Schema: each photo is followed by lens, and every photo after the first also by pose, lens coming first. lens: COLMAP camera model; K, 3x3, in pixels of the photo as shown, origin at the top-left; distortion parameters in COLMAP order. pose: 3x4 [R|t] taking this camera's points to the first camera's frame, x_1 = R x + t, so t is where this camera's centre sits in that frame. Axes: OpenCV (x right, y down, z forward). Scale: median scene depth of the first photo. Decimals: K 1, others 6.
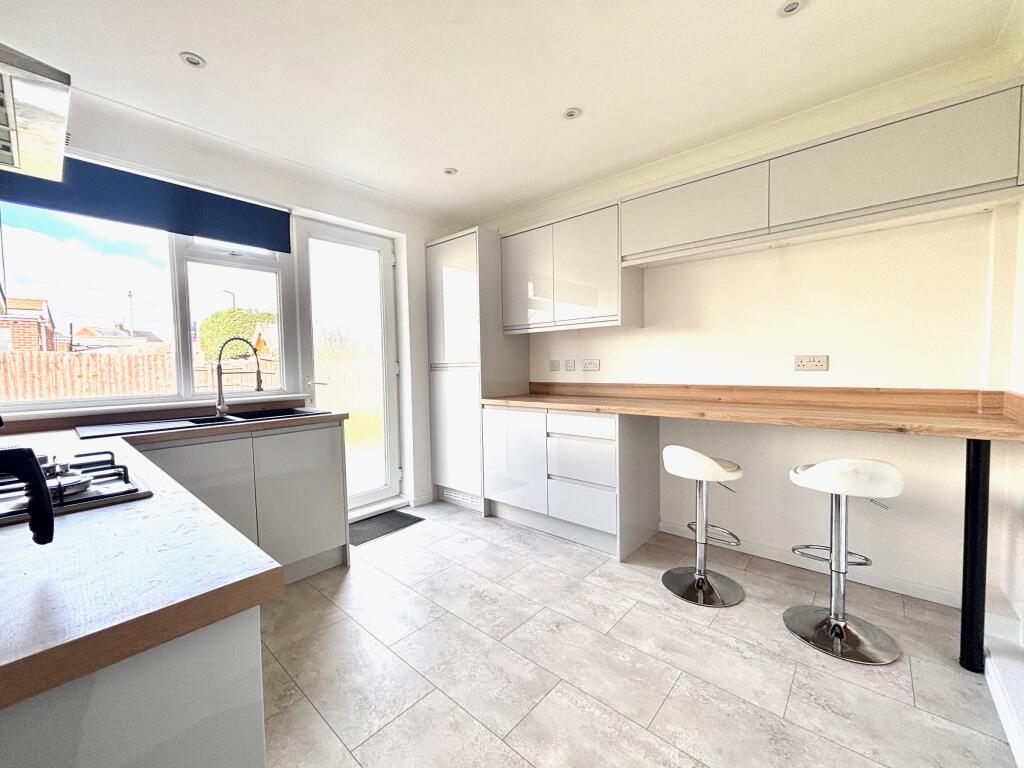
lens RADIAL K [[413.2, 0, 513.5], [0, 413.2, 381.1], [0, 0, 1]] dist [-0.000488, -0.000345]
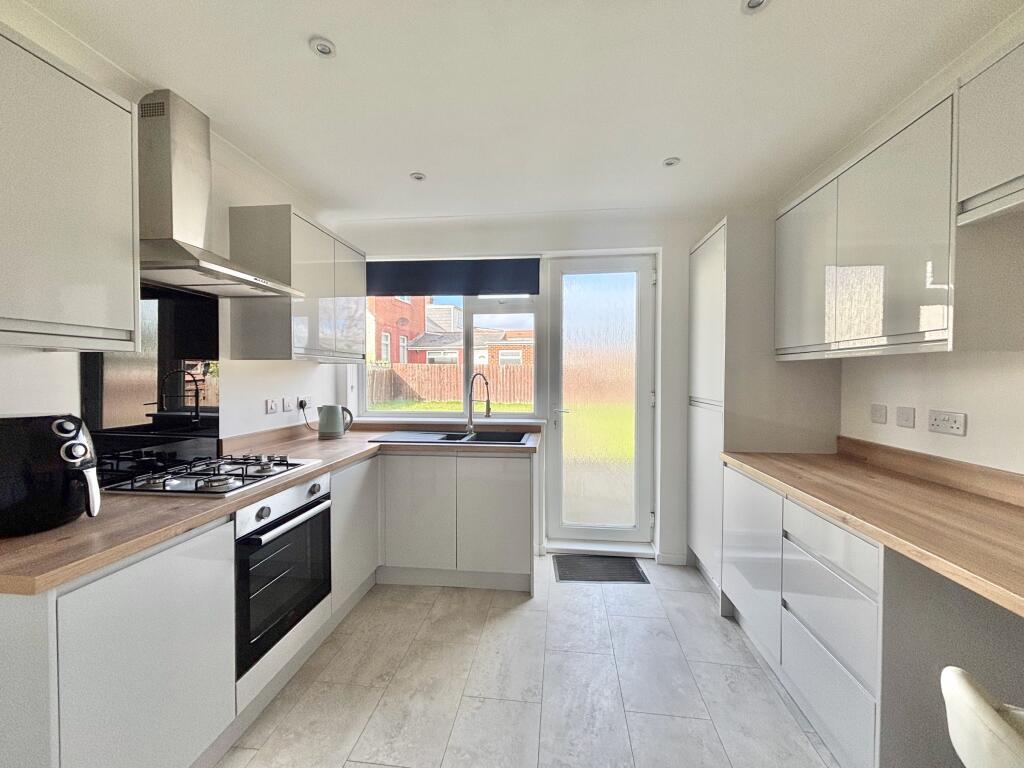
lens RADIAL K [[413.2, 0, 513.5], [0, 413.2, 381.1], [0, 0, 1]] dist [-0.000488, -0.000345]
pose [[0.566666, 0.031979, -0.823327, 0.324788], [-0.045993, 0.998916, 0.007143, -0.073560], [0.822663, 0.033820, 0.567523, 0.295510]]
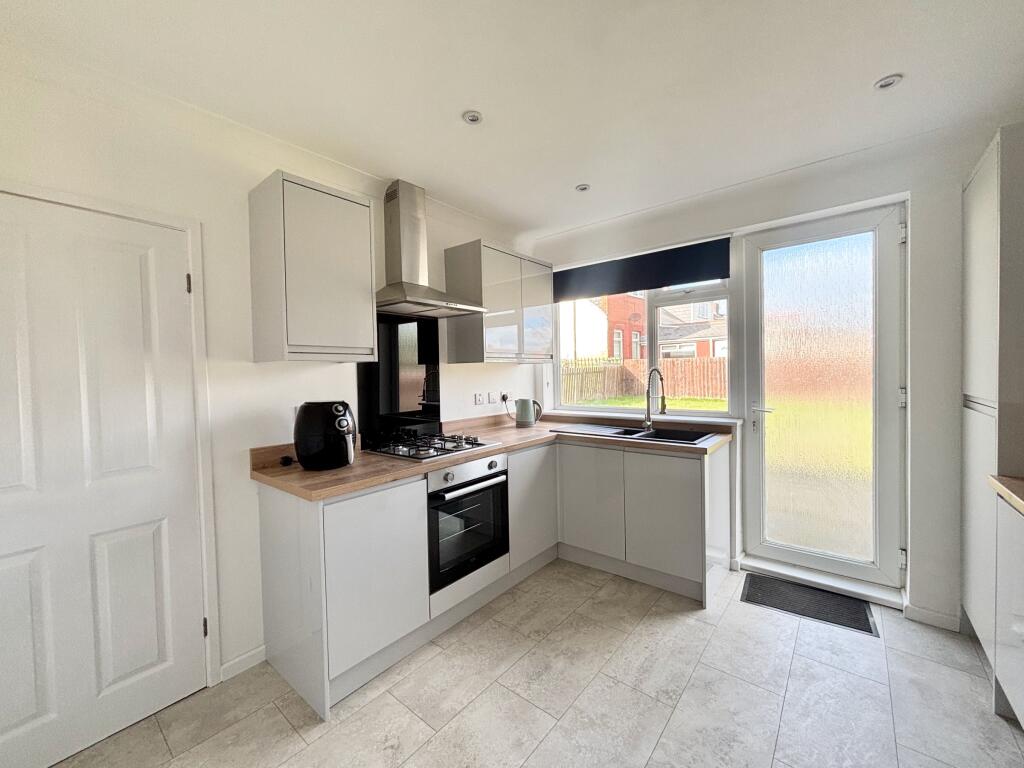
lens RADIAL K [[413.2, 0, 513.5], [0, 413.2, 381.1], [0, 0, 1]] dist [-0.000488, -0.000345]
pose [[0.028425, 0.038074, -0.998871, 0.420704], [-0.021392, 0.999069, 0.037473, -0.081398], [0.999367, 0.020303, 0.029213, 0.424418]]
